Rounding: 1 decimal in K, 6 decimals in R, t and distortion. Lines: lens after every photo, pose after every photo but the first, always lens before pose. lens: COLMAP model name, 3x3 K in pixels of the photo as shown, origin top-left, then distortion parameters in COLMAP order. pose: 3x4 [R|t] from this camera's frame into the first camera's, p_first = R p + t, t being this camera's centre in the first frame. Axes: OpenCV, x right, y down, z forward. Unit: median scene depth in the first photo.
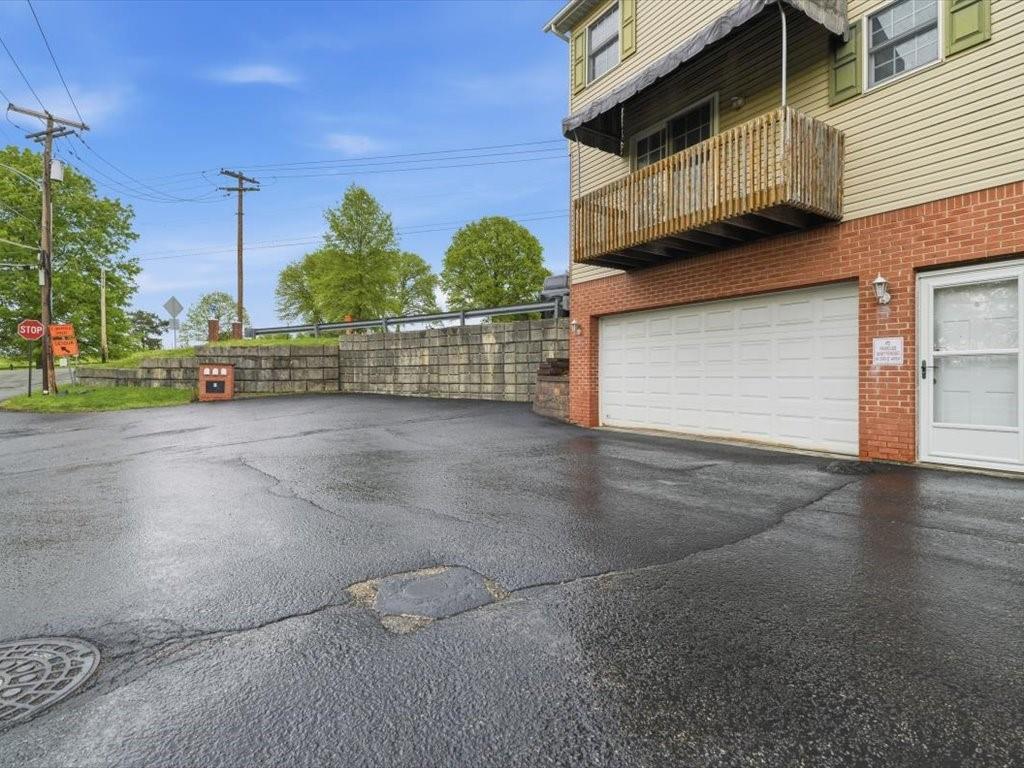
lens RADIAL K [[531.0, 0, 510.8], [0, 531.0, 379.0], [0, 0, 1]] dist [0.001125, 0.000079]
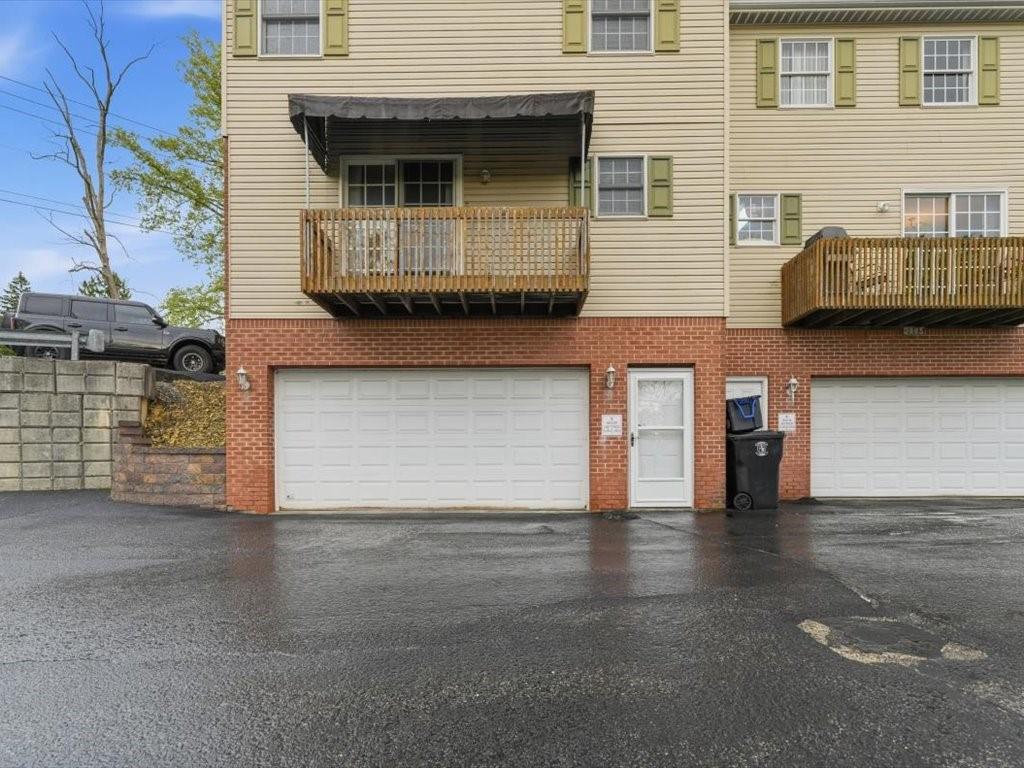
lens RADIAL K [[511.0, 0, 511.9], [0, 511.0, 454.8], [0, 0, 1]] dist [0.000467, 0.000066]
pose [[0.531542, -0.012079, 0.846946, -0.430588], [0.009255, 0.999921, 0.008452, 0.006538], [-0.846981, 0.003346, 0.531612, 0.491526]]
